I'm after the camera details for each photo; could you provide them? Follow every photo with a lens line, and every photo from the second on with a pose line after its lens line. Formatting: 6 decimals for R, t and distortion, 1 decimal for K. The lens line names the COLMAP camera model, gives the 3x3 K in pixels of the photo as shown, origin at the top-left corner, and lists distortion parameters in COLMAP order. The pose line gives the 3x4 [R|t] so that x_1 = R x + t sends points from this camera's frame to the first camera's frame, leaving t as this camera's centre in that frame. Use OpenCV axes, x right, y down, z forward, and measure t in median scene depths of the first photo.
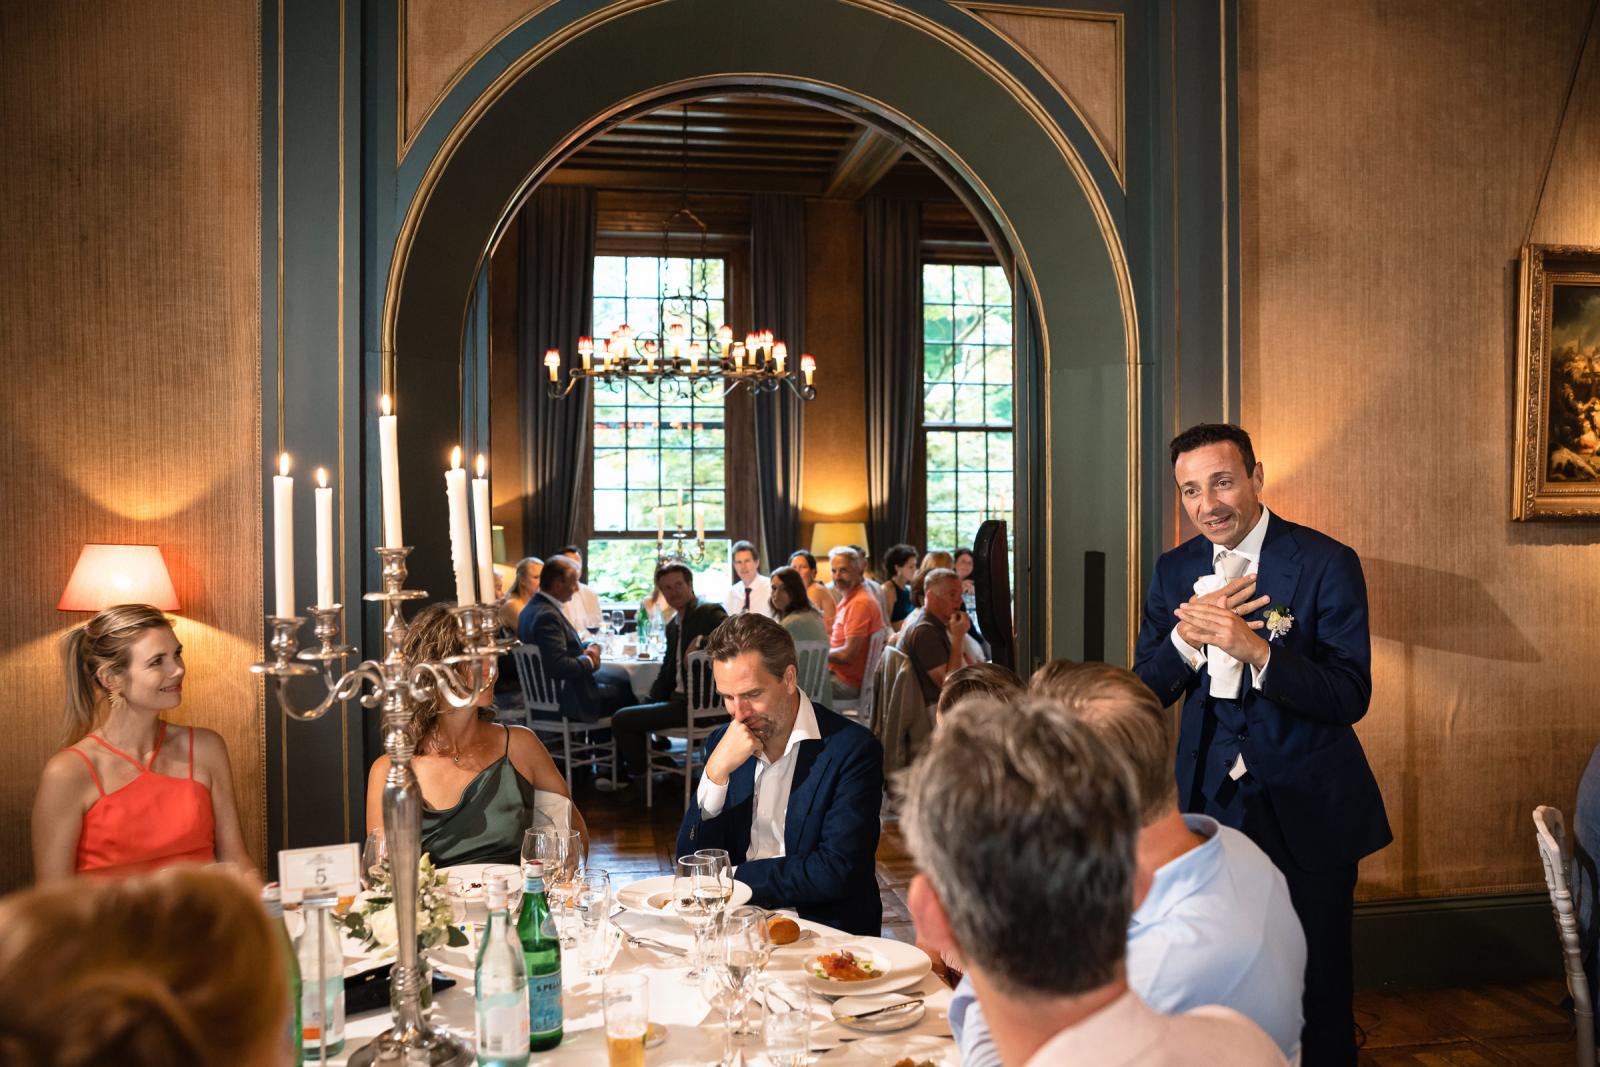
lens RADIAL K [[1223.4, 0, 800.0], [0, 1223.4, 533.5], [0, 0, 1]] dist [-0.012637, -0.001198]
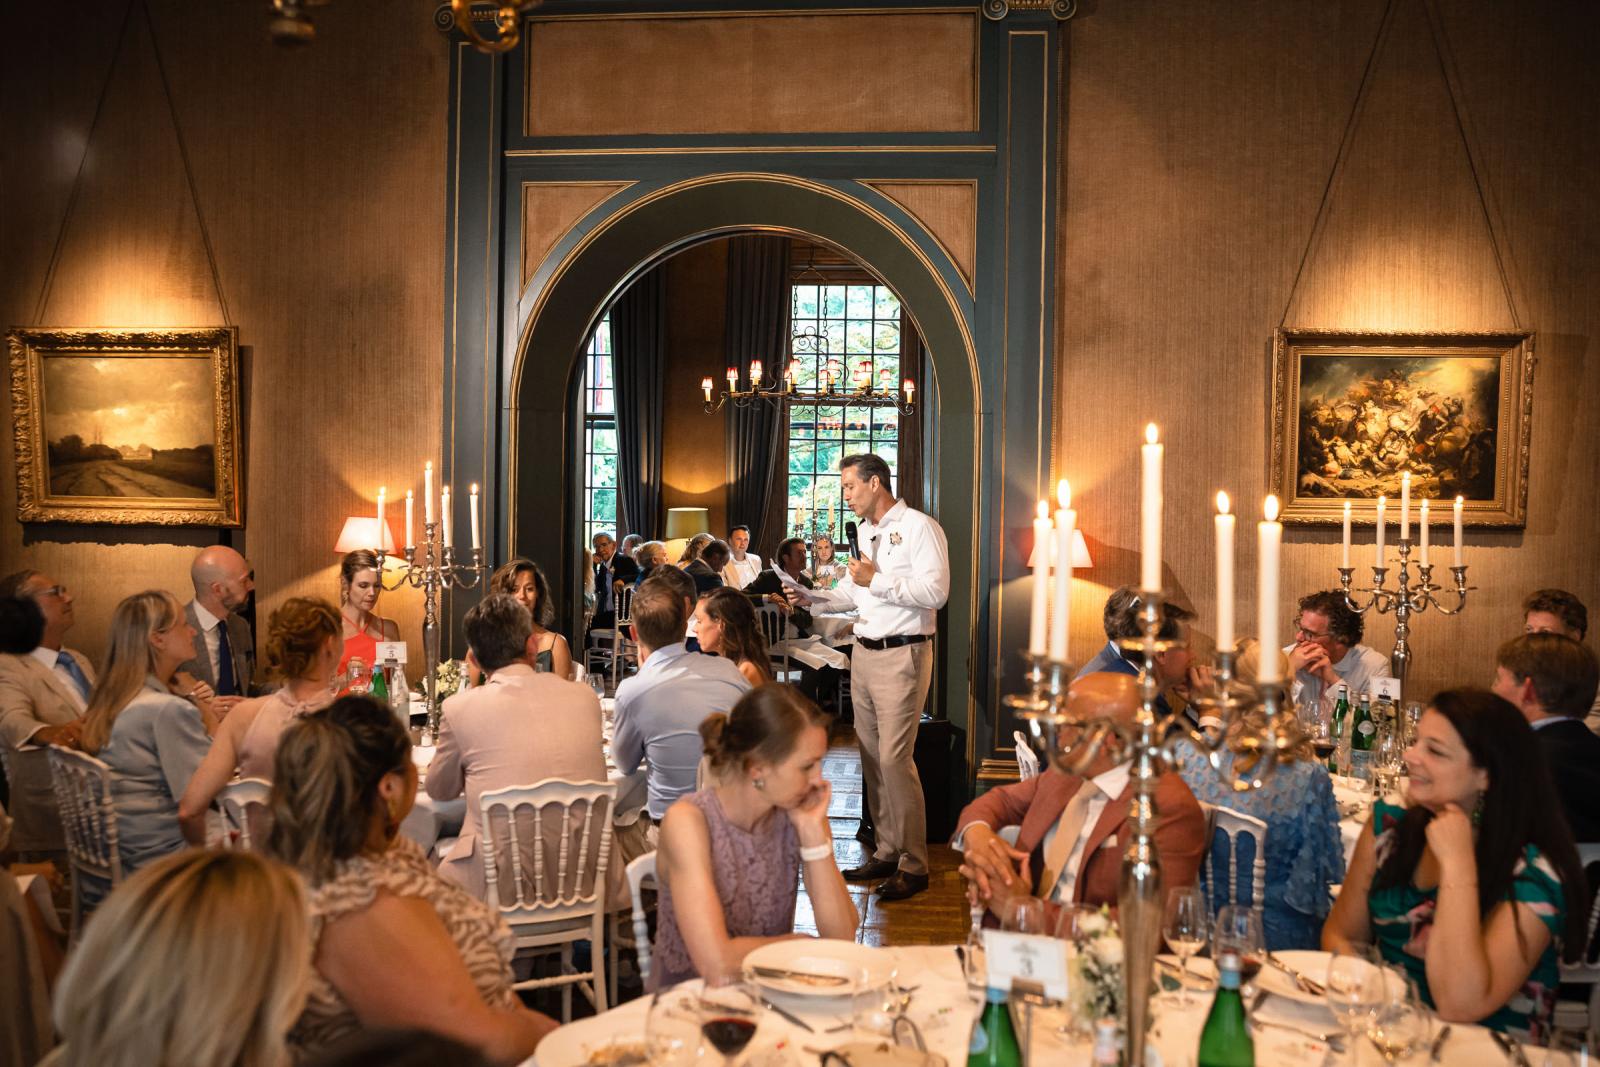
lens RADIAL K [[1223.4, 0, 800.0], [0, 1223.4, 533.5], [0, 0, 1]] dist [-0.012637, -0.001198]
pose [[0.969219, 0.028949, -0.244493, 0.419880], [-0.025497, 0.999526, 0.017271, -0.011303], [0.244877, -0.010506, 0.969497, -0.496096]]
